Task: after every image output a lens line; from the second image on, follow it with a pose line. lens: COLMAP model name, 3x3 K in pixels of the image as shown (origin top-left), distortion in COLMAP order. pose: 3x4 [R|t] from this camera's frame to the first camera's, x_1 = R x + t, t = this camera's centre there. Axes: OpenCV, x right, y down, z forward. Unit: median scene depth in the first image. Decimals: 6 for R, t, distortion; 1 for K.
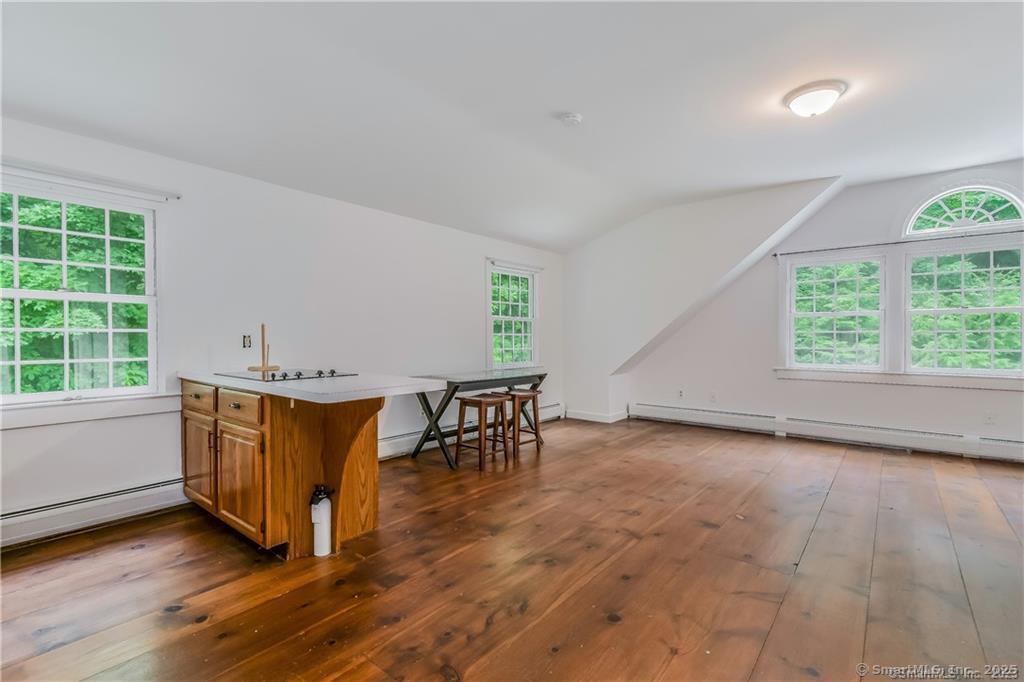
lens RADIAL K [[465.3, 0, 510.5], [0, 465.3, 342.5], [0, 0, 1]] dist [0.008211, 0.000606]
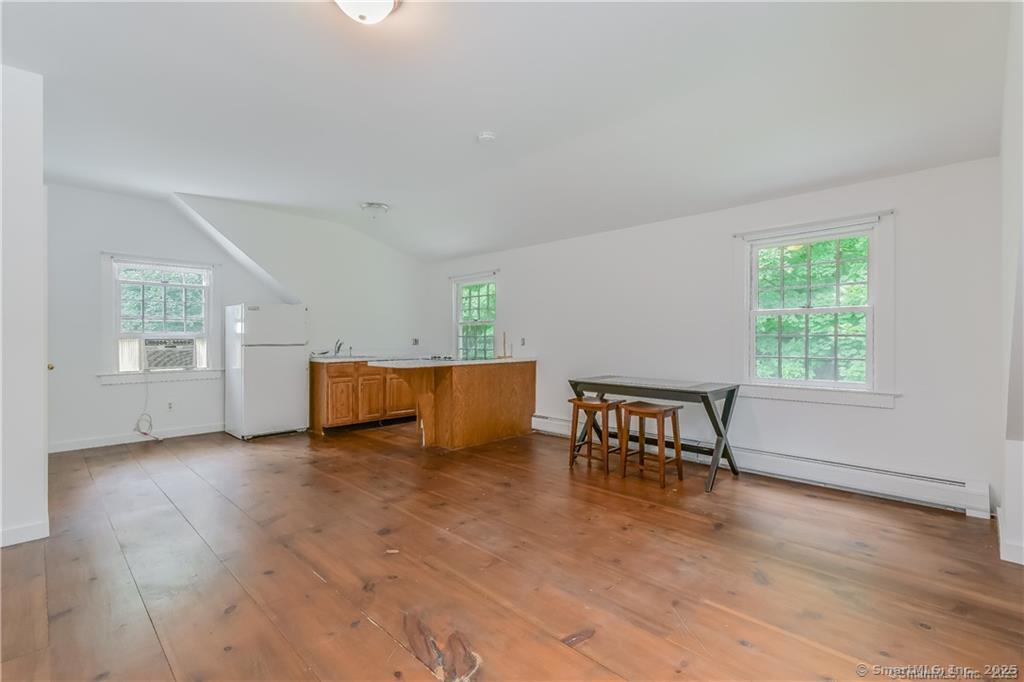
lens RADIAL K [[465.3, 0, 522.6], [0, 465.3, 343.6], [0, 0, 1]] dist [0.008211, 0.000606]
pose [[-0.082871, 0.008404, -0.996525, 0.893014], [-0.010595, 0.999900, 0.009314, -0.009410], [0.996504, 0.011330, -0.082774, 0.884724]]
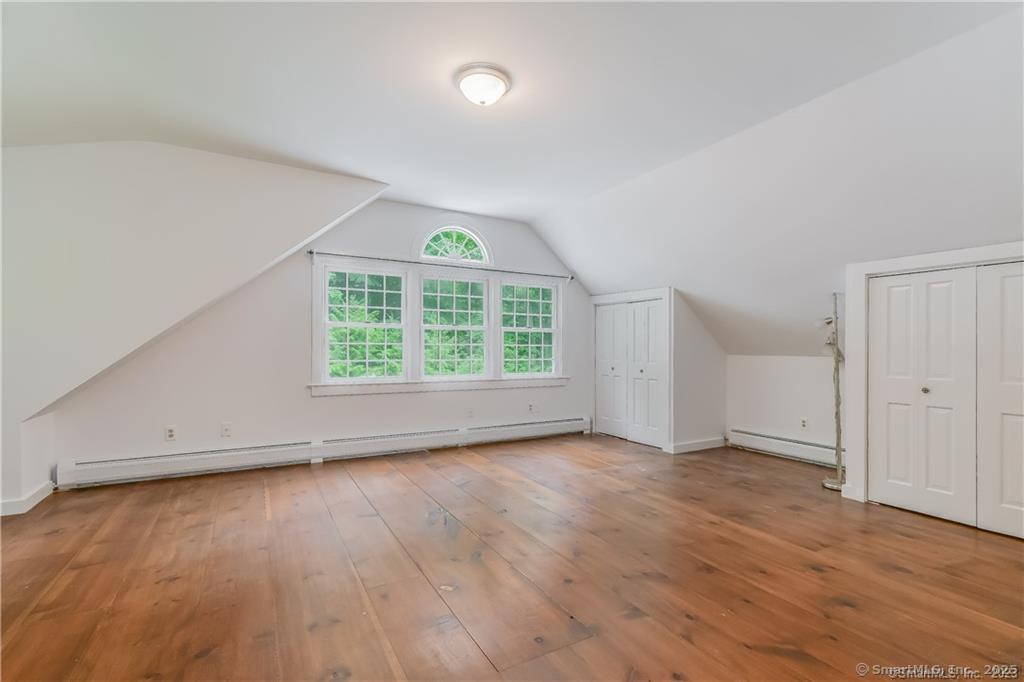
lens RADIAL K [[465.3, 0, 512.7], [0, 465.3, 341.5], [0, 0, 1]] dist [0.008211, 0.000606]
pose [[0.354644, 0.017613, 0.934835, -0.119093], [0.008653, 0.999718, -0.022118, -0.002284], [-0.934961, 0.015933, 0.354392, 0.427737]]
